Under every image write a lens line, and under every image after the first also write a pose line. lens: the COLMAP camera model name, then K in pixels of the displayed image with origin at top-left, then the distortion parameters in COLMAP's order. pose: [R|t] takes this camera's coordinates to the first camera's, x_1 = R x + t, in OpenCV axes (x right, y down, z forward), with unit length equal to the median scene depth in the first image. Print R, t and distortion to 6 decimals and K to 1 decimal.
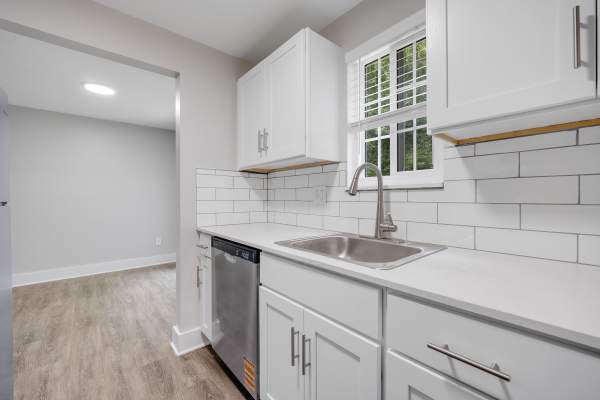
lens RADIAL K [[246.8, 0, 298.2], [0, 246.8, 201.2], [0, 0, 1]] dist [-0.004446, 0.000182]
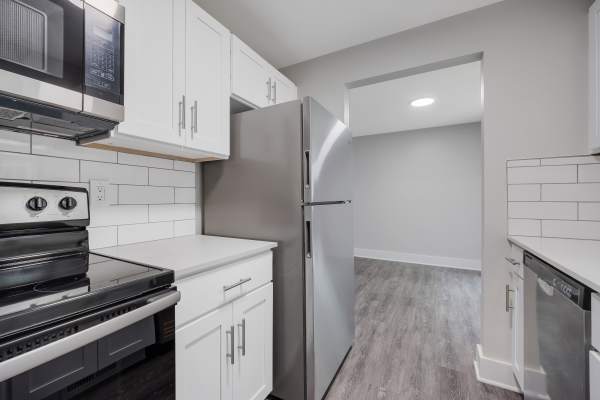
lens RADIAL K [[246.8, 0, 298.2], [0, 246.8, 201.2], [0, 0, 1]] dist [-0.004446, 0.000182]
pose [[0.359076, 0.013304, -0.933214, 0.072527], [-0.013071, 0.999872, 0.009225, -0.001522], [0.933217, 0.008886, 0.359204, 0.082455]]
